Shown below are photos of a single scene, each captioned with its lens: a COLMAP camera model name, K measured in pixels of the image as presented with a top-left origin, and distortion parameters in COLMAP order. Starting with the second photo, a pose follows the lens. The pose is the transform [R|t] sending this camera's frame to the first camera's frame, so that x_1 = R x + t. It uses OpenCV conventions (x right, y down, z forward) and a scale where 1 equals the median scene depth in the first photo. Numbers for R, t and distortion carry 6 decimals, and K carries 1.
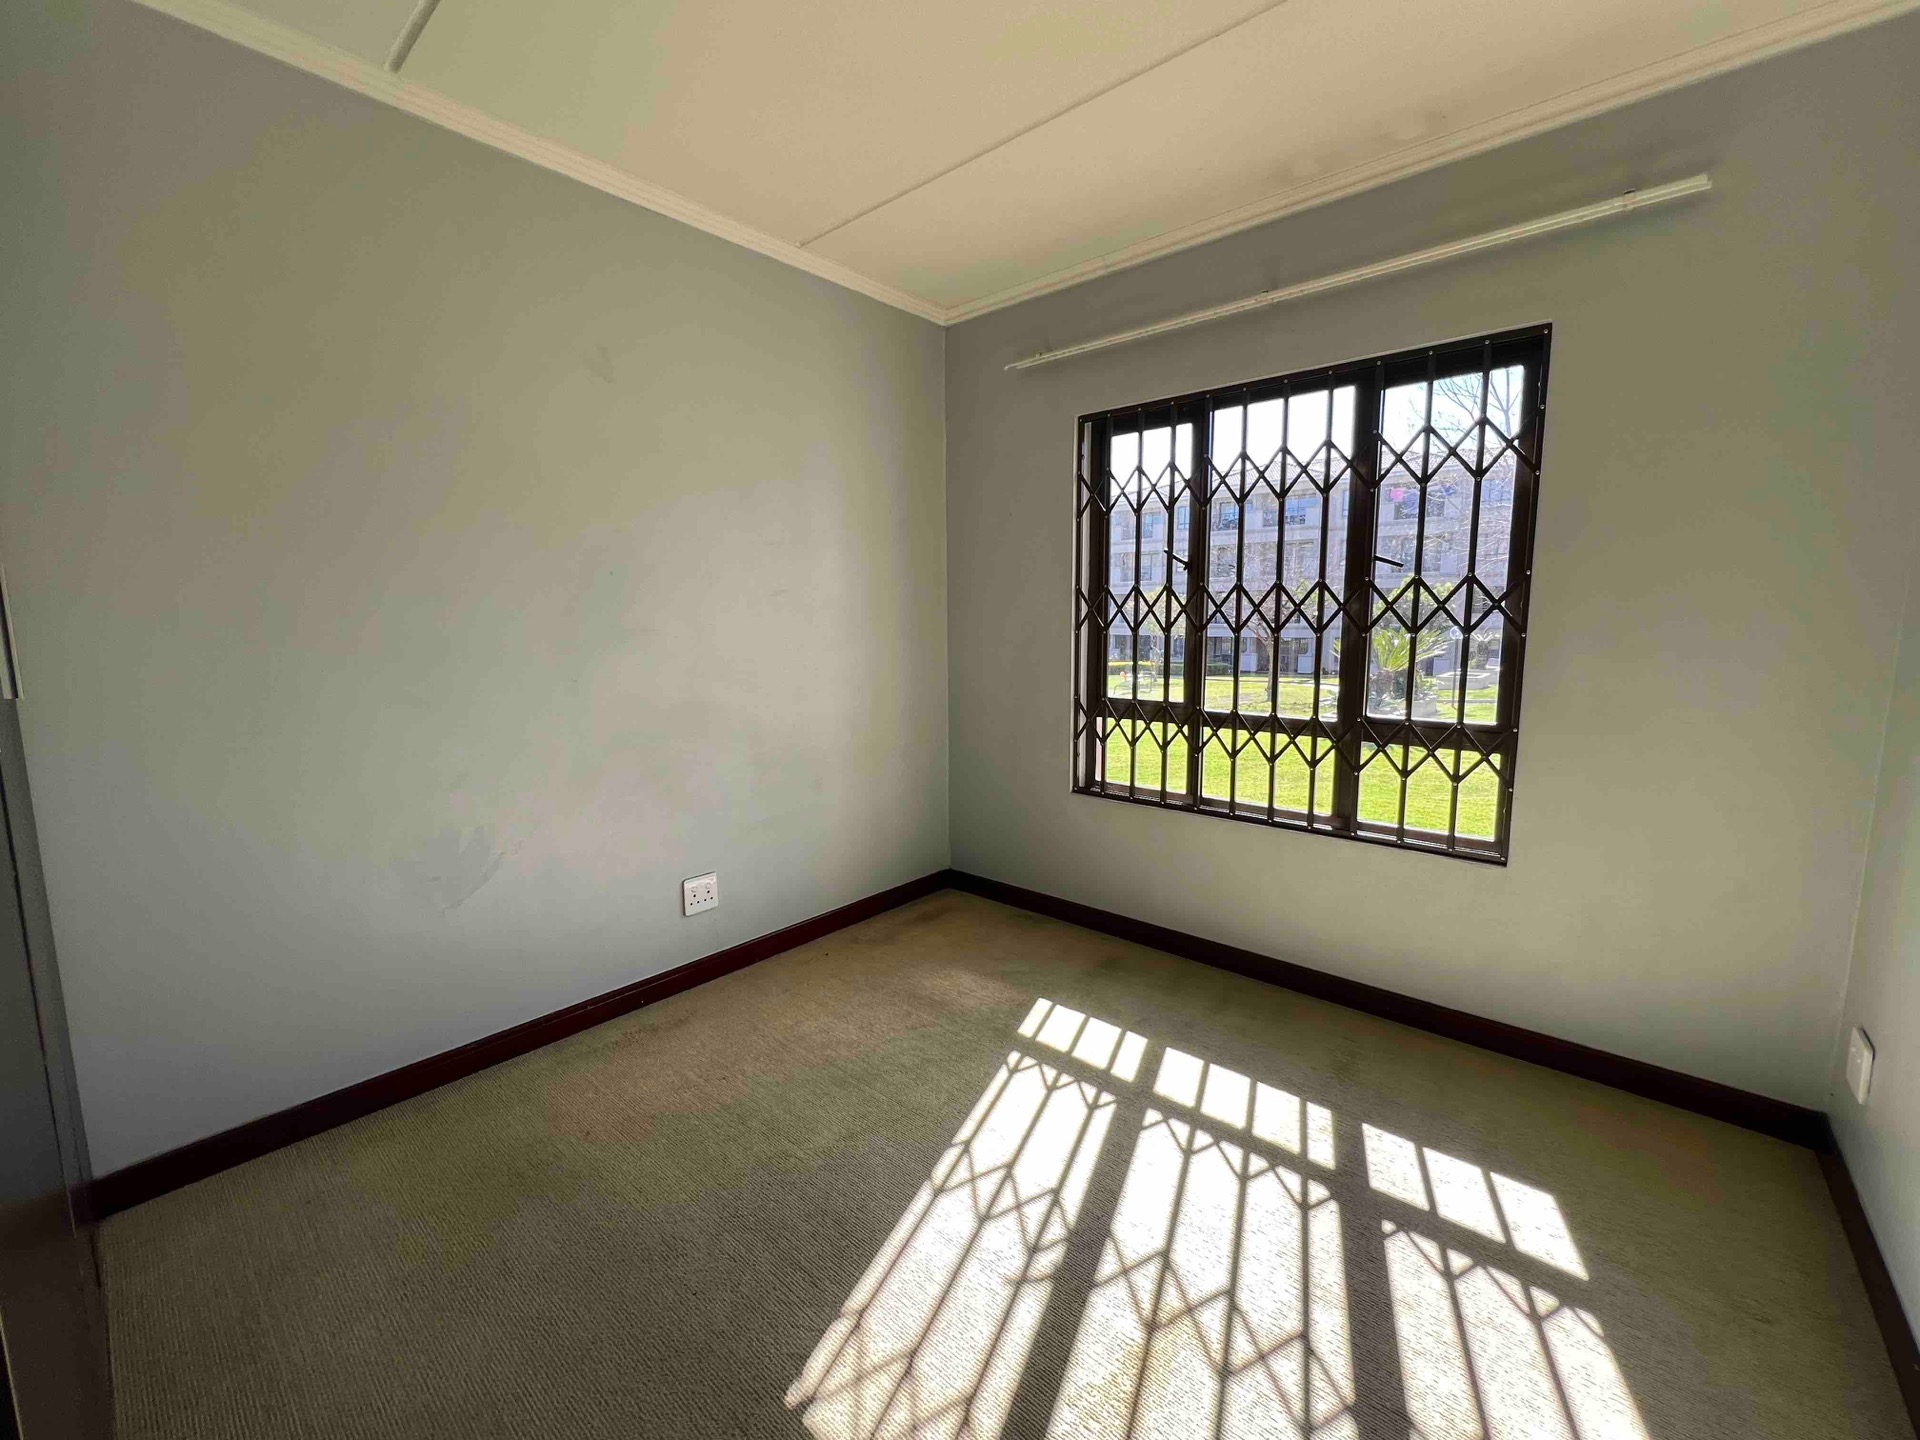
lens RADIAL K [[770.4, 0, 955.0], [0, 770.4, 715.1], [0, 0, 1]] dist [0.013369, 0.000226]
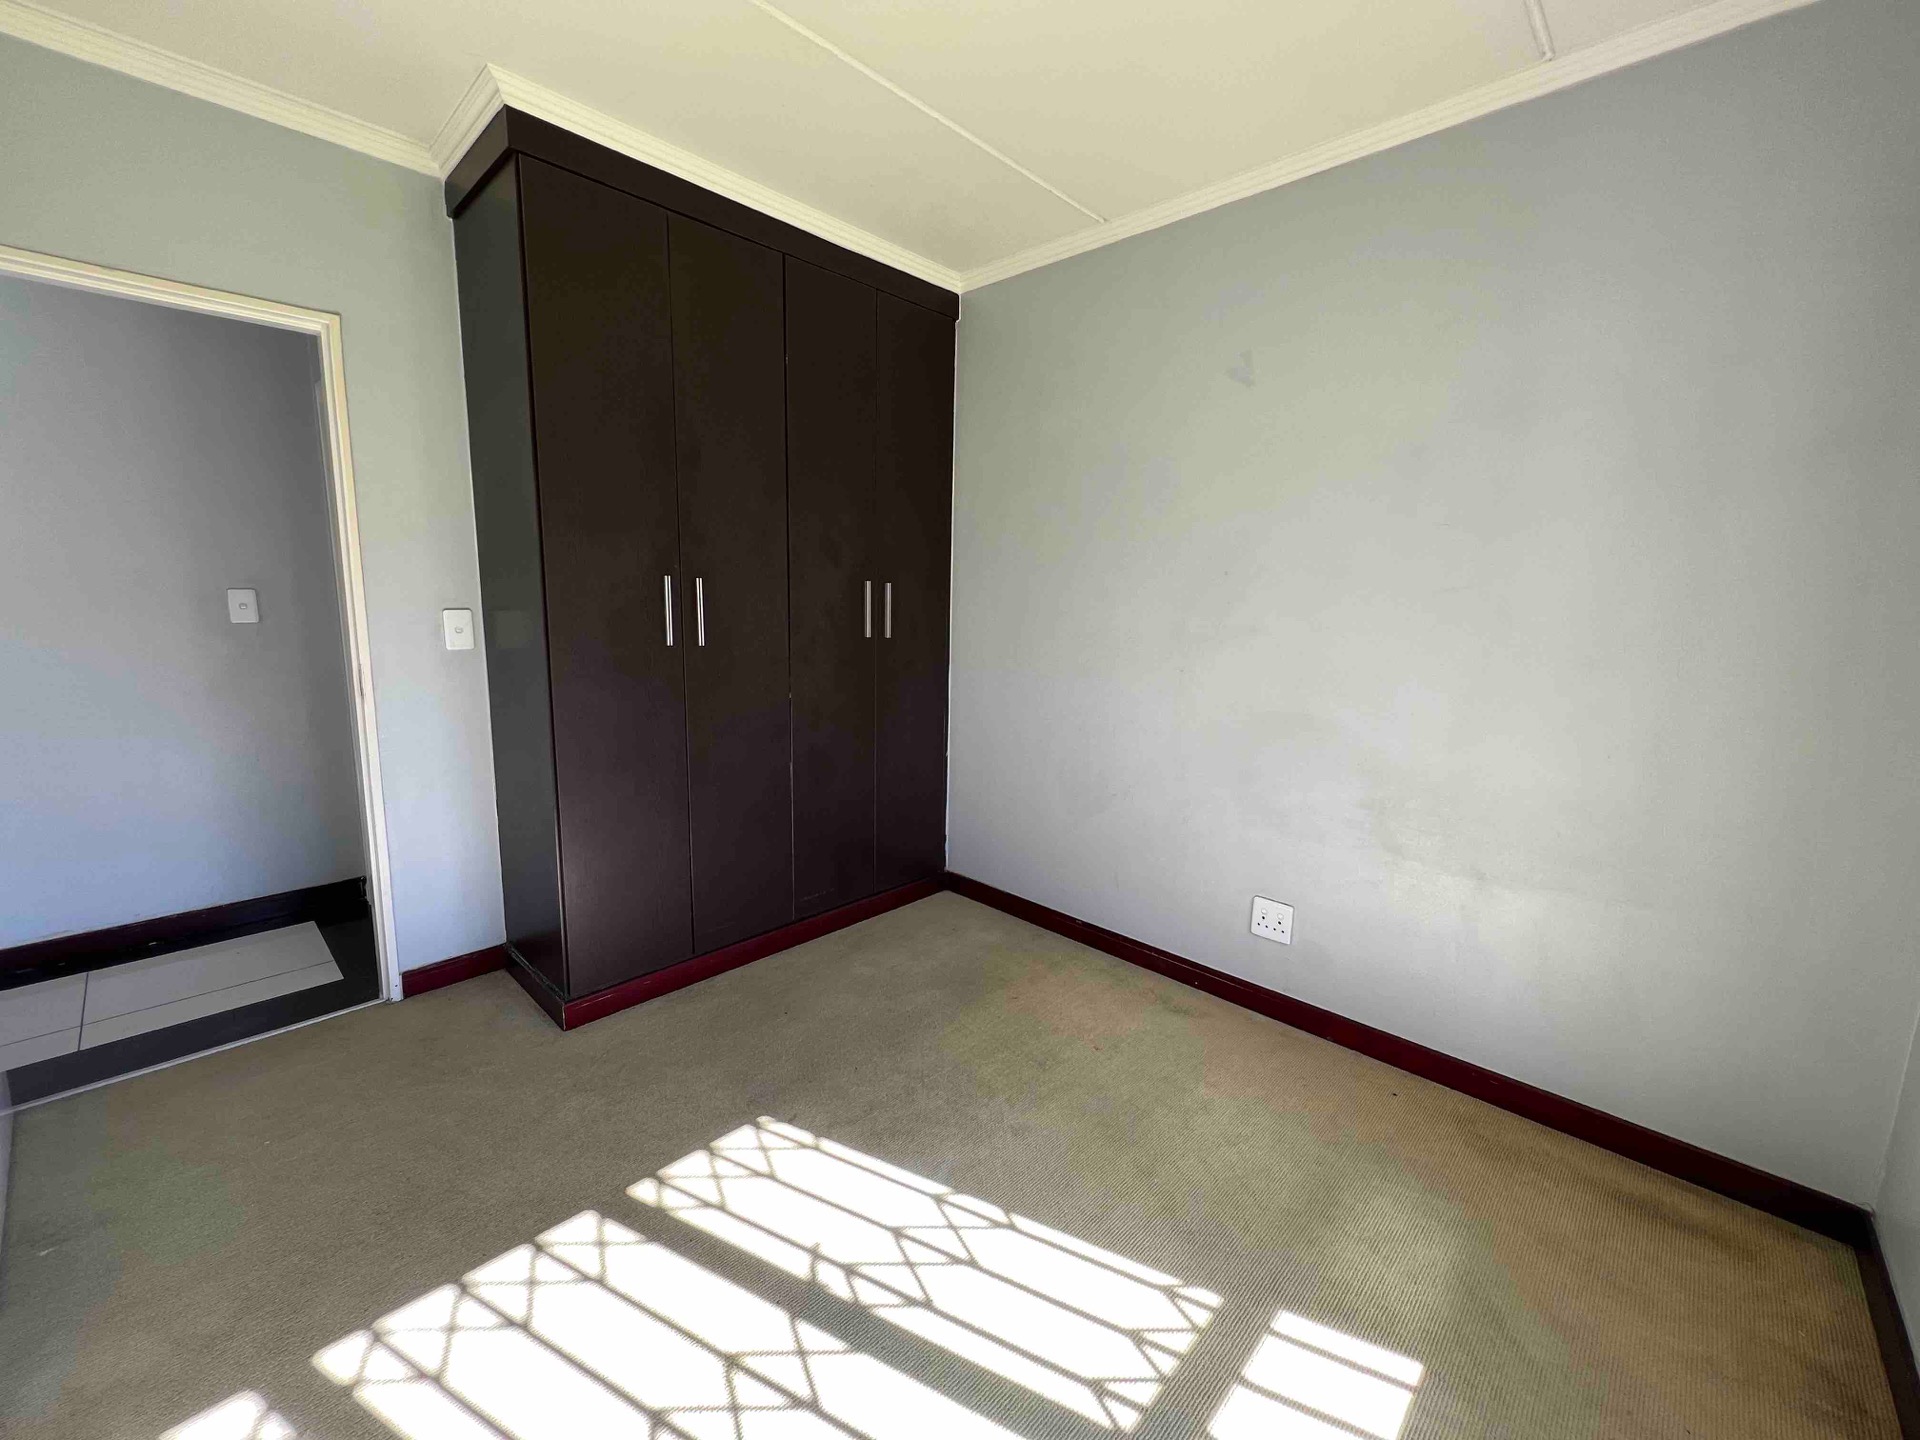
lens RADIAL K [[770.4, 0, 967.9], [0, 770.4, 725.4], [0, 0, 1]] dist [0.013369, 0.000226]
pose [[-0.021329, 0.178788, -0.983656, 0.686550], [-0.149290, 0.972280, 0.179958, -0.134563], [0.988563, 0.150688, 0.005954, 0.753518]]
